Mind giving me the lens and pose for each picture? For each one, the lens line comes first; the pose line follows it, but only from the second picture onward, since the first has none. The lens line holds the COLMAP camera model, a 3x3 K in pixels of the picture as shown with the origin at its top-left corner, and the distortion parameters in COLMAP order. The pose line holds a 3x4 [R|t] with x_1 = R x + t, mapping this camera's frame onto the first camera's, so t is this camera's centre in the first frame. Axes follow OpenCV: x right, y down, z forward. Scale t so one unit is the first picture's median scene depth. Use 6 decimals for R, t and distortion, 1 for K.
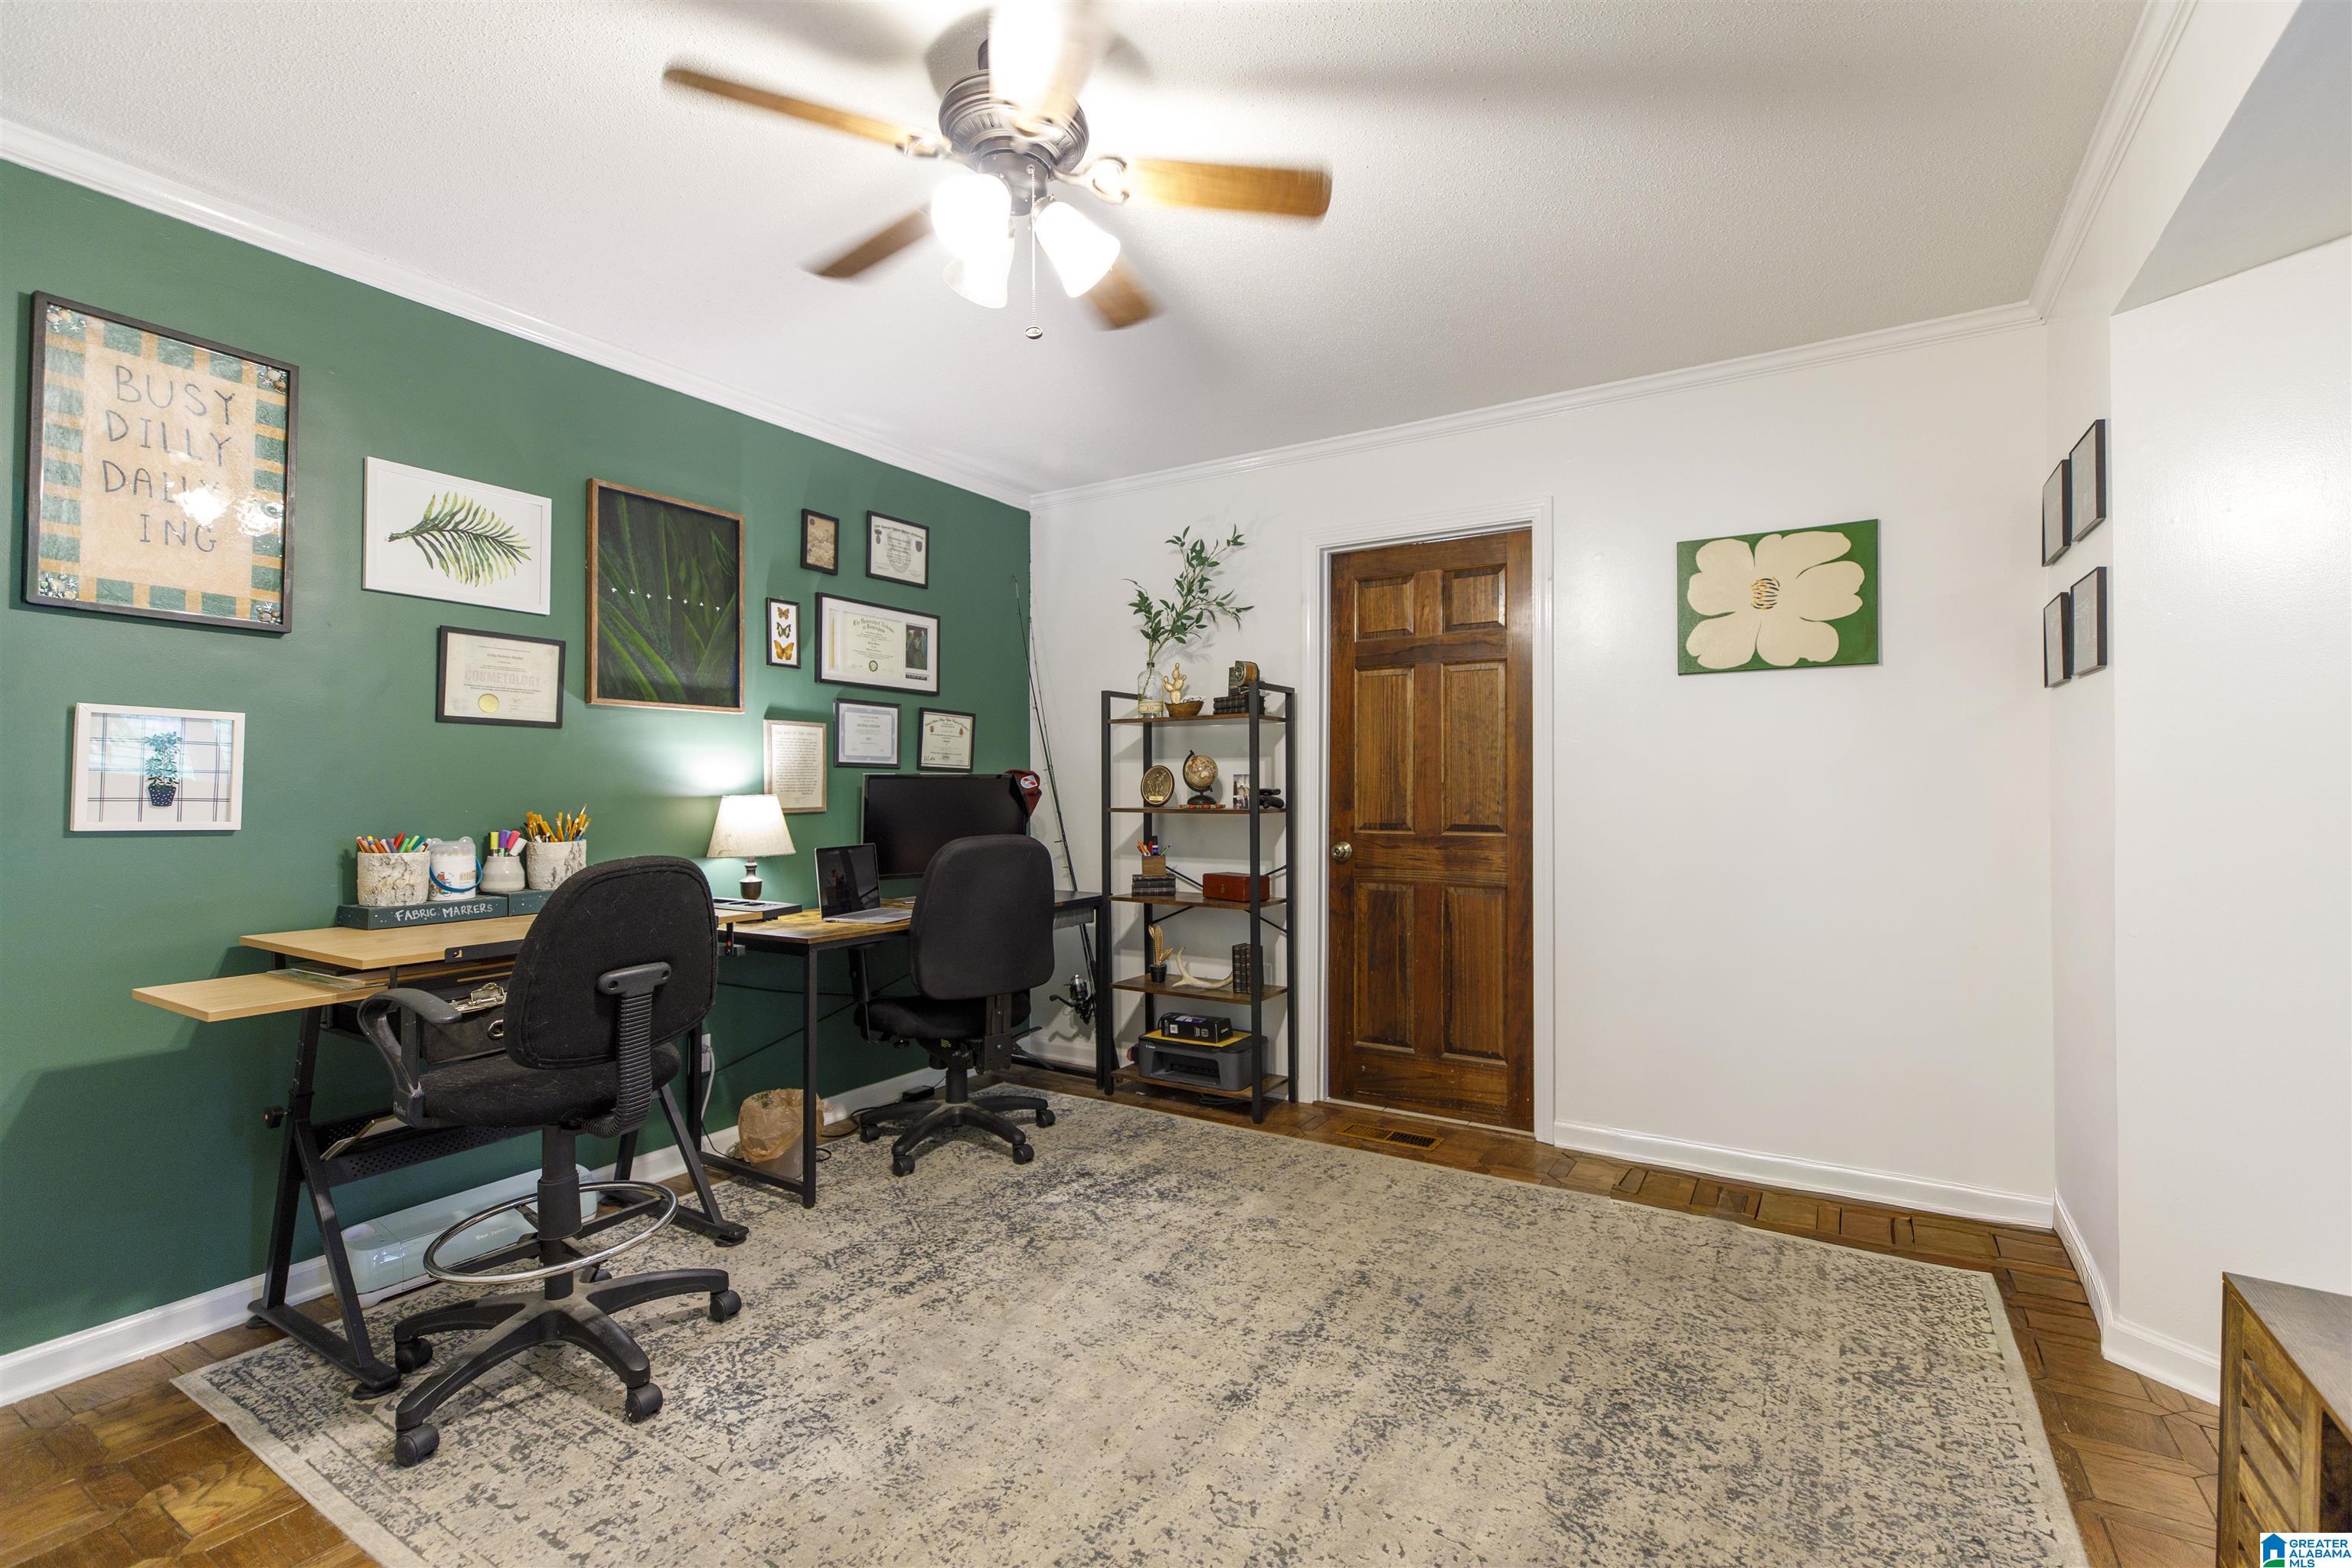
lens RADIAL K [[1055.0, 0, 1181.6], [0, 1055.0, 784.0], [0, 0, 1]] dist [0.008761, -0.000449]
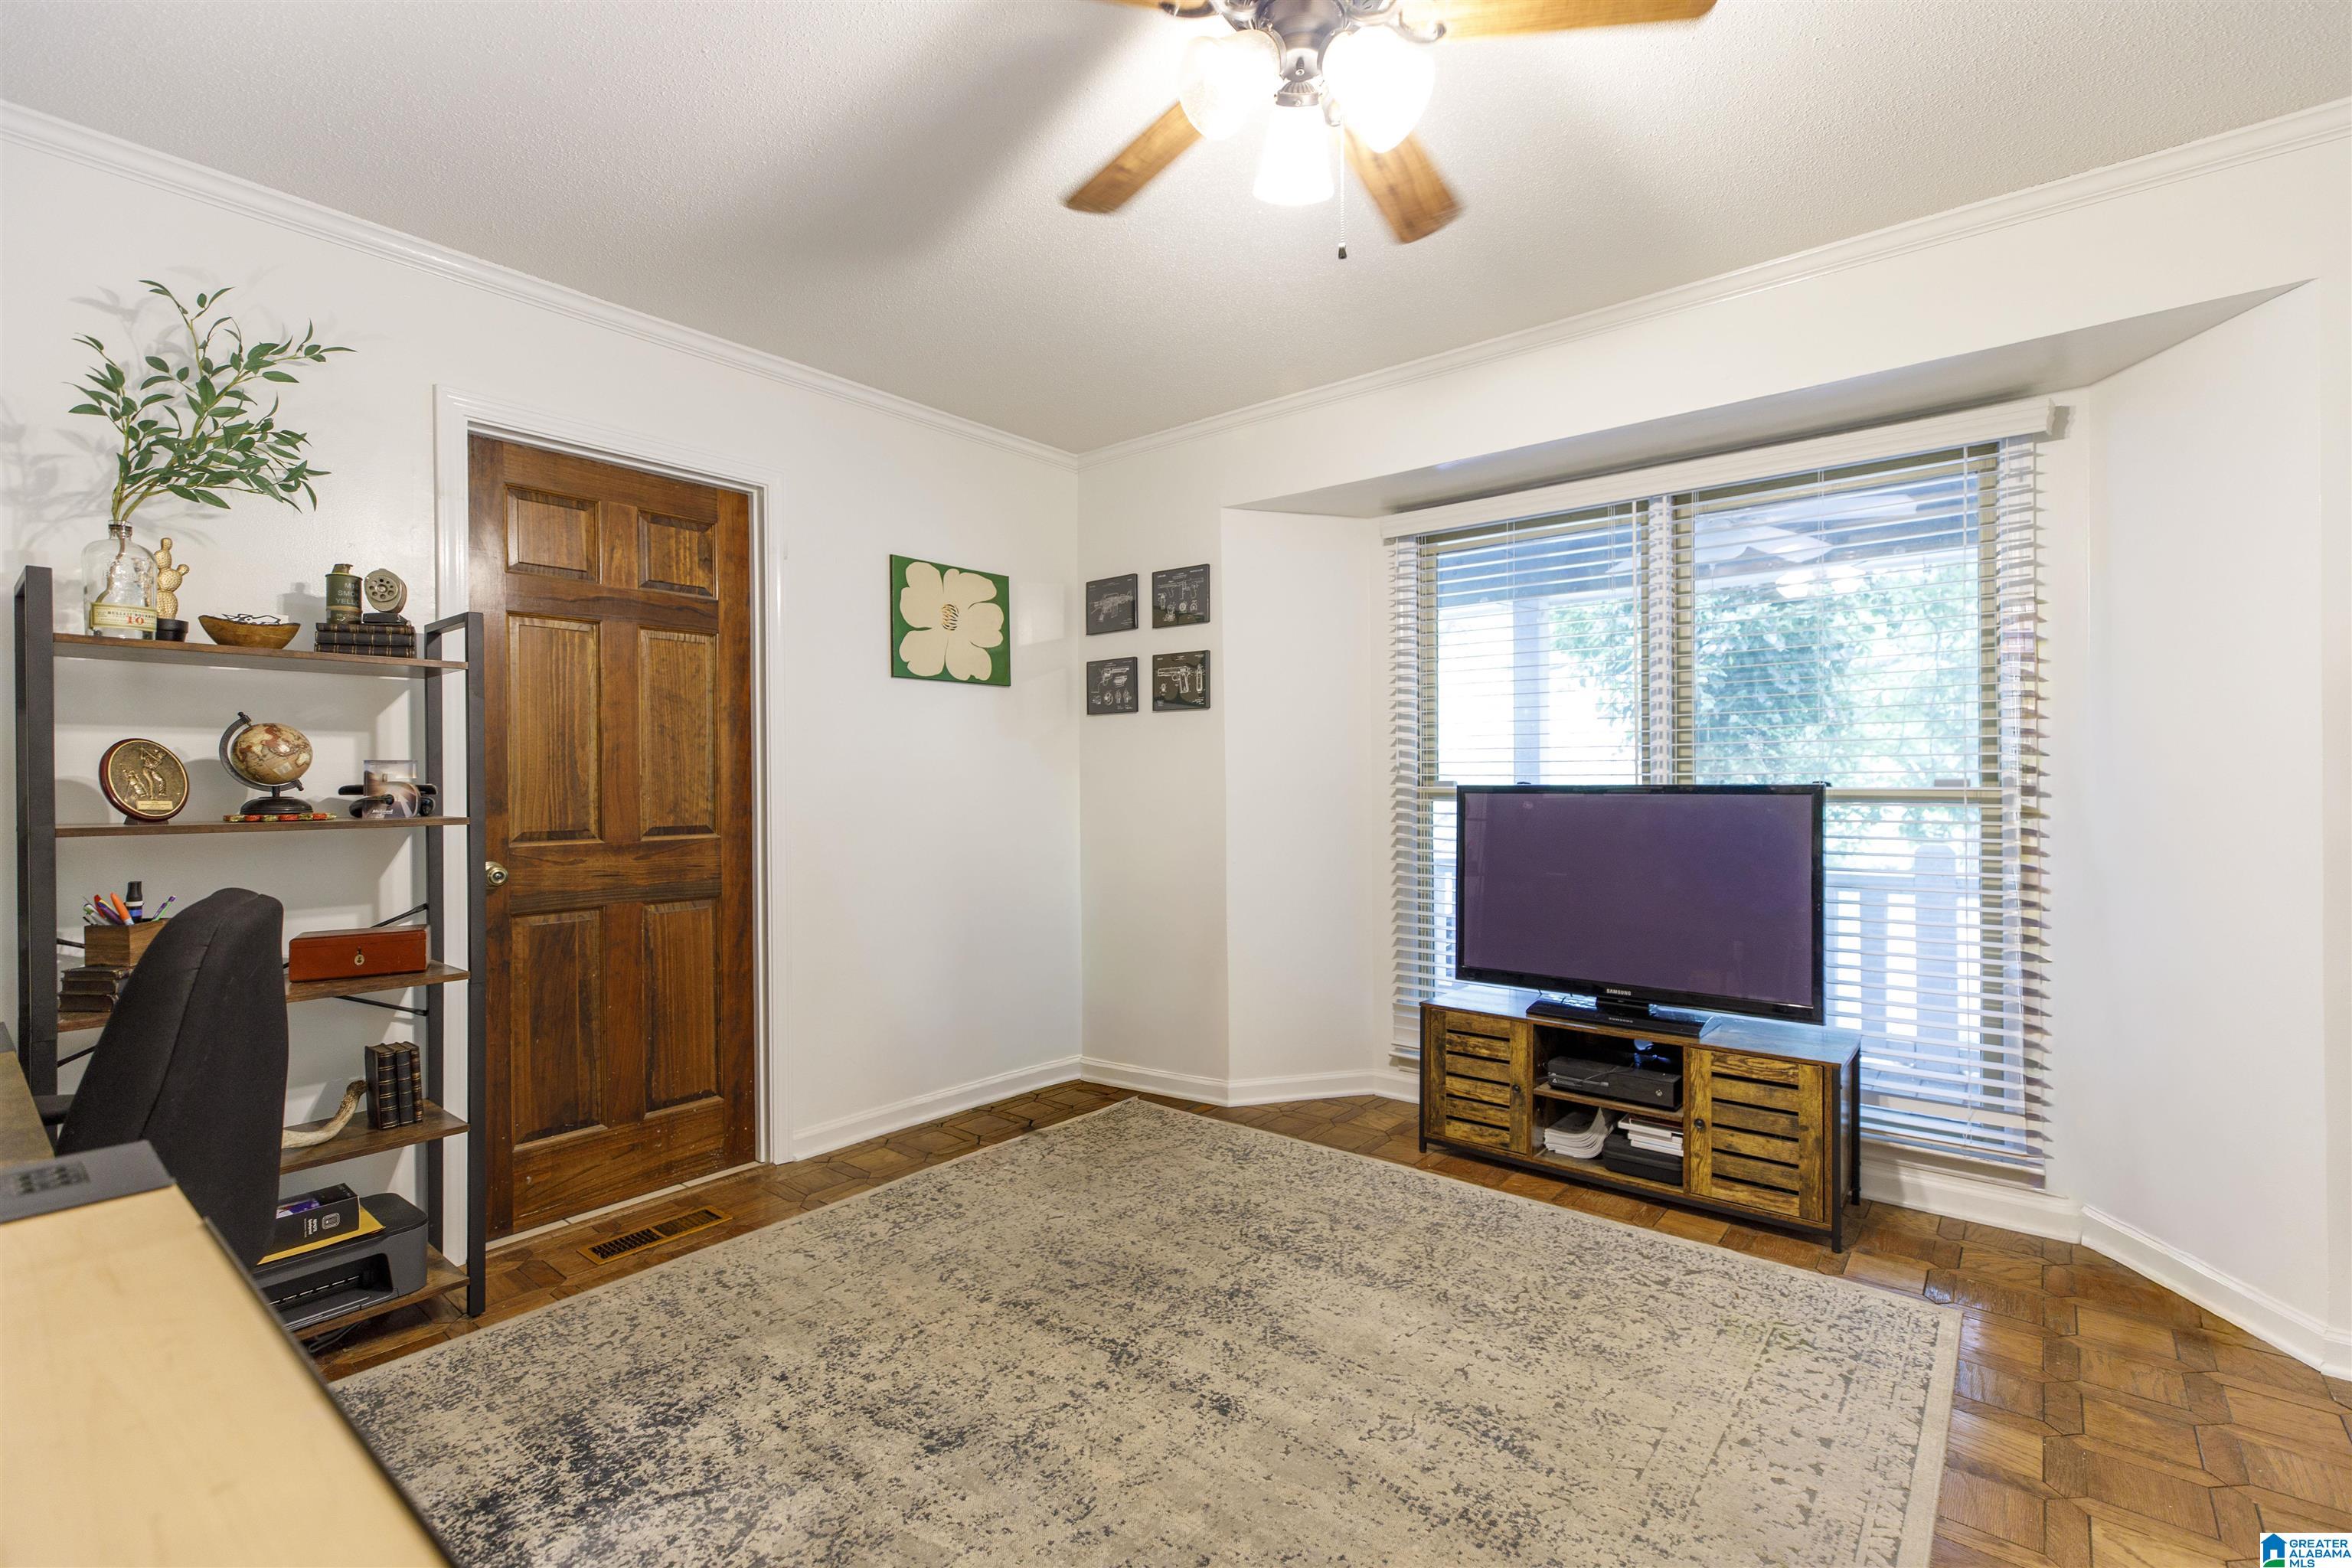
lens RADIAL K [[1055.0, 0, 1183.5], [0, 1055.0, 779.8], [0, 0, 1]] dist [0.008761, -0.000449]
pose [[0.124146, -0.000397, 0.992264, -0.574656], [0.001842, 0.999998, 0.000169, 0.002811], [-0.992262, 0.001807, 0.124147, 0.574340]]
